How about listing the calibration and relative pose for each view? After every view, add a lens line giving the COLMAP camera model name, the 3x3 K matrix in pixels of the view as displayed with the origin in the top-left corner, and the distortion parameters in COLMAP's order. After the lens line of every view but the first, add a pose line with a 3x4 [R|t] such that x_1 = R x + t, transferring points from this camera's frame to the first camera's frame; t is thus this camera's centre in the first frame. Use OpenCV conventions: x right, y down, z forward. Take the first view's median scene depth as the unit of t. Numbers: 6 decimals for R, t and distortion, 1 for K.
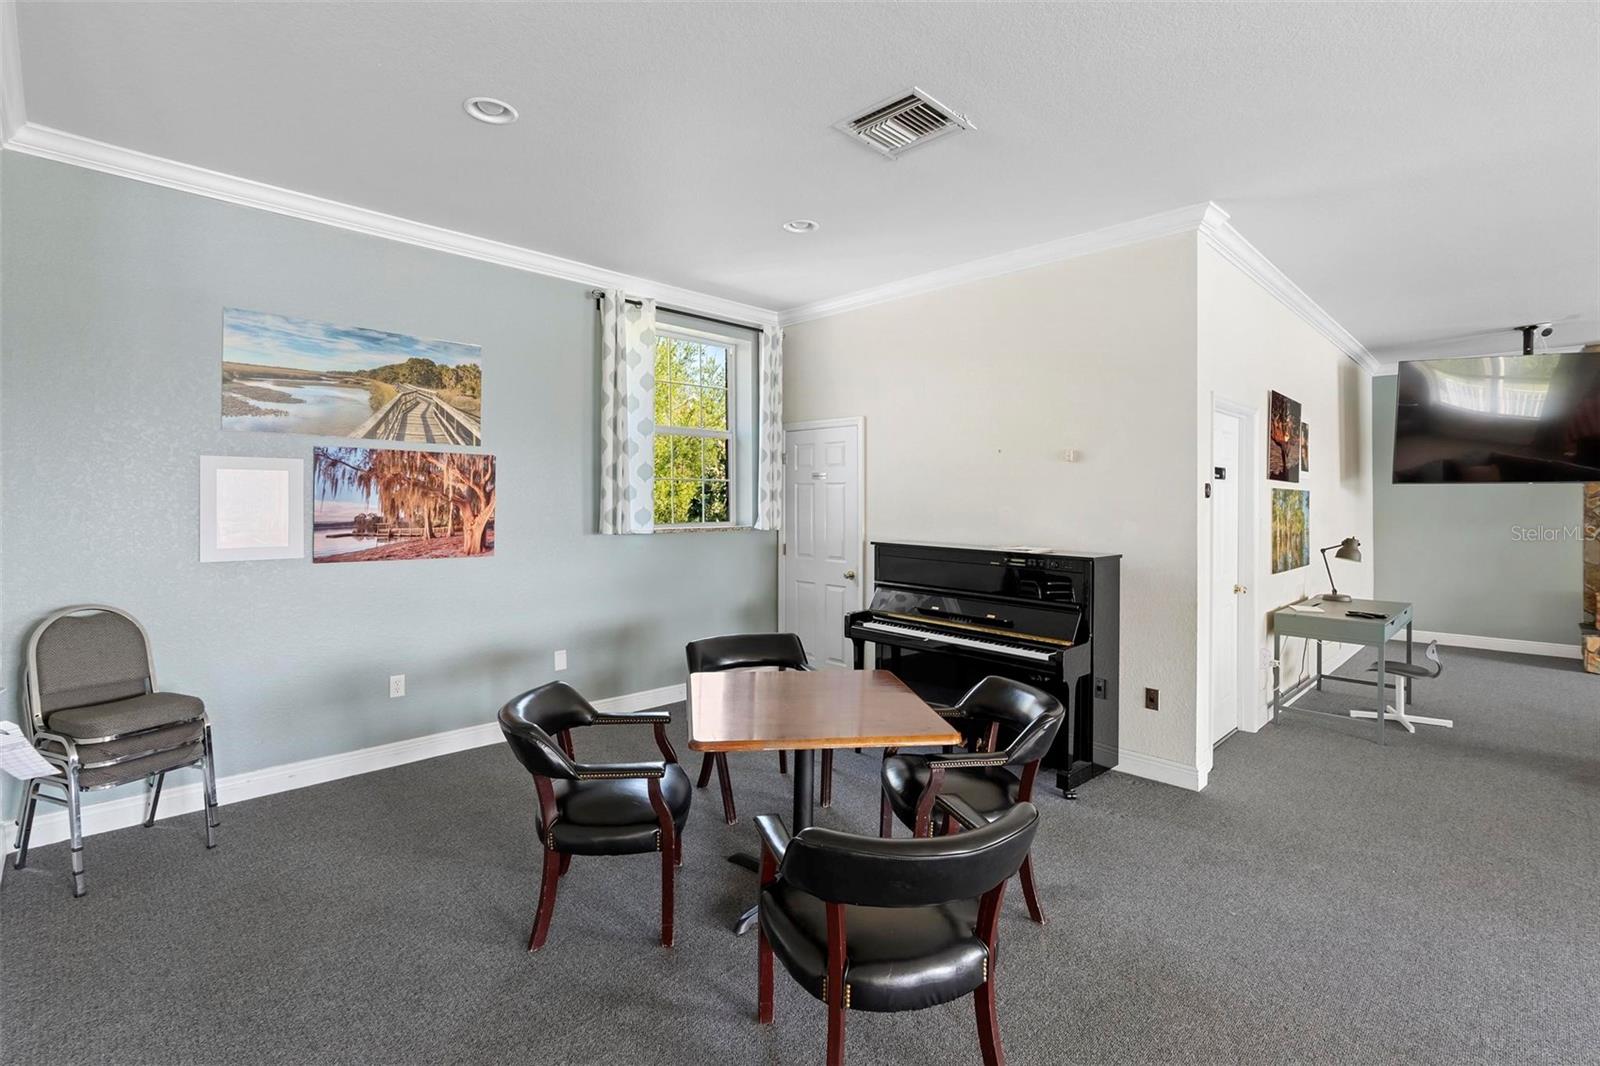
lens RADIAL K [[724.7, 0, 802.5], [0, 724.7, 512.9], [0, 0, 1]] dist [-0.000336, 0.003692]
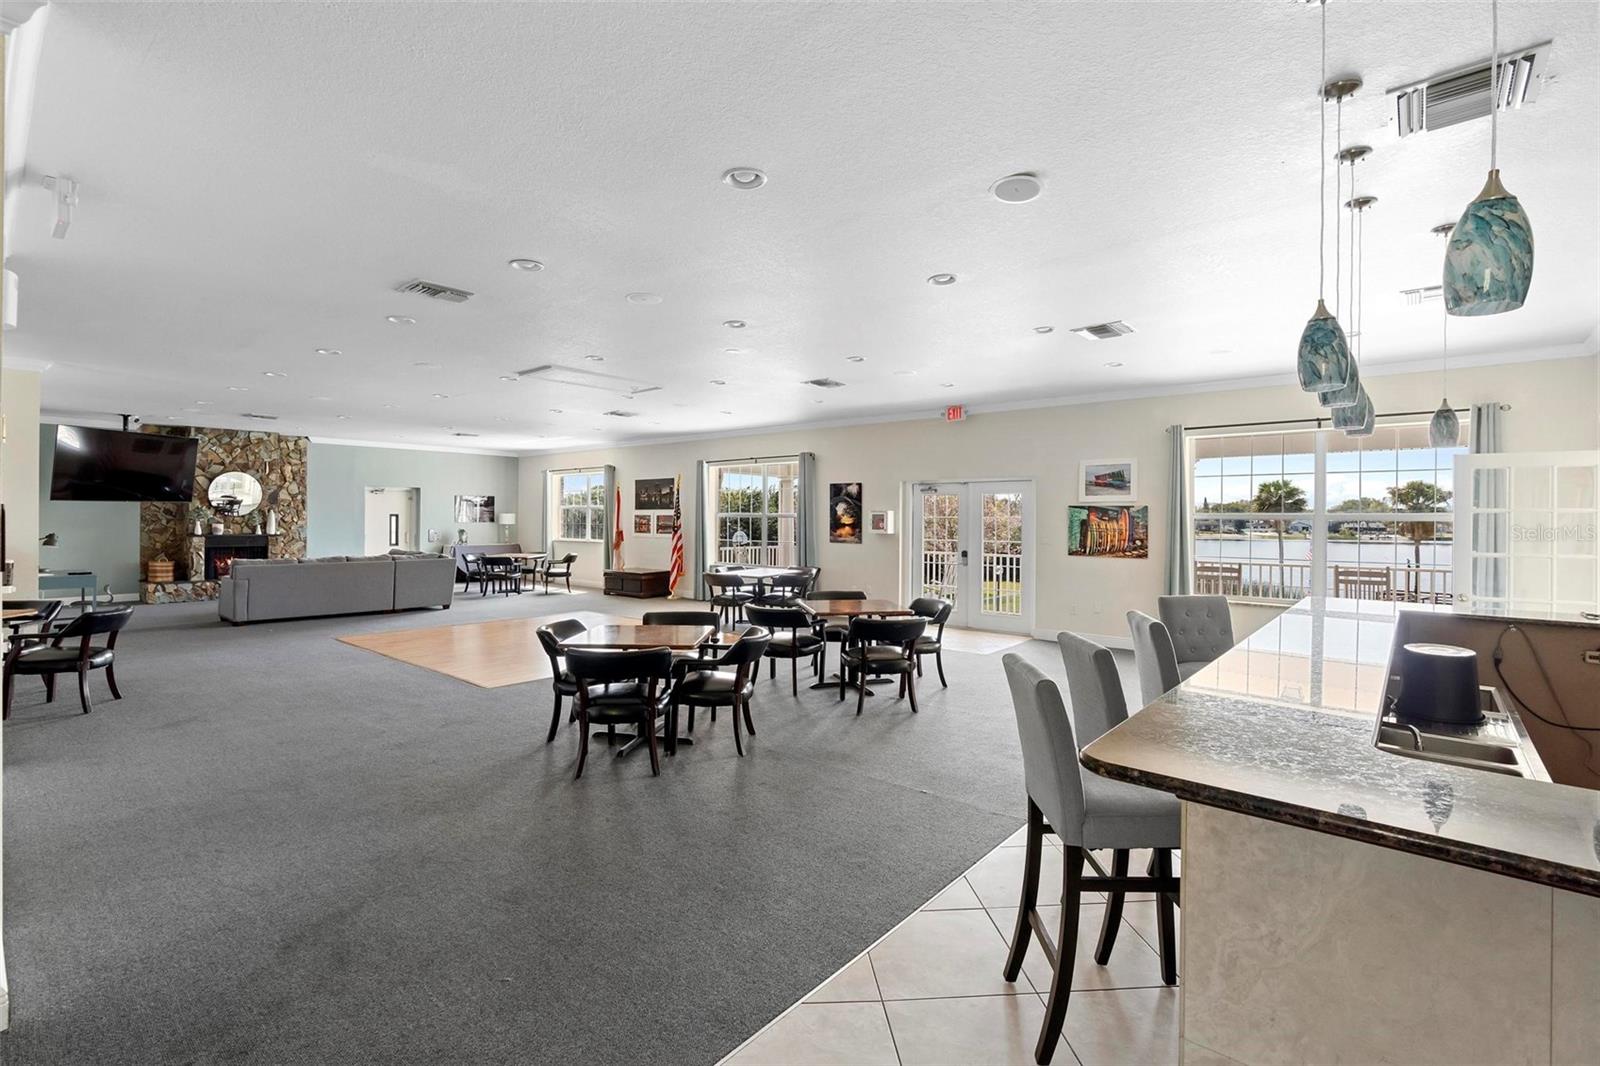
lens RADIAL K [[724.7, 0, 802.5], [0, 724.7, 512.9], [0, 0, 1]] dist [-0.000336, 0.003692]
pose [[-0.085762, 0.005147, 0.996302, -0.944768], [0.005171, 0.999975, -0.004721, 0.005527], [-0.996302, 0.004747, -0.085786, -0.520232]]
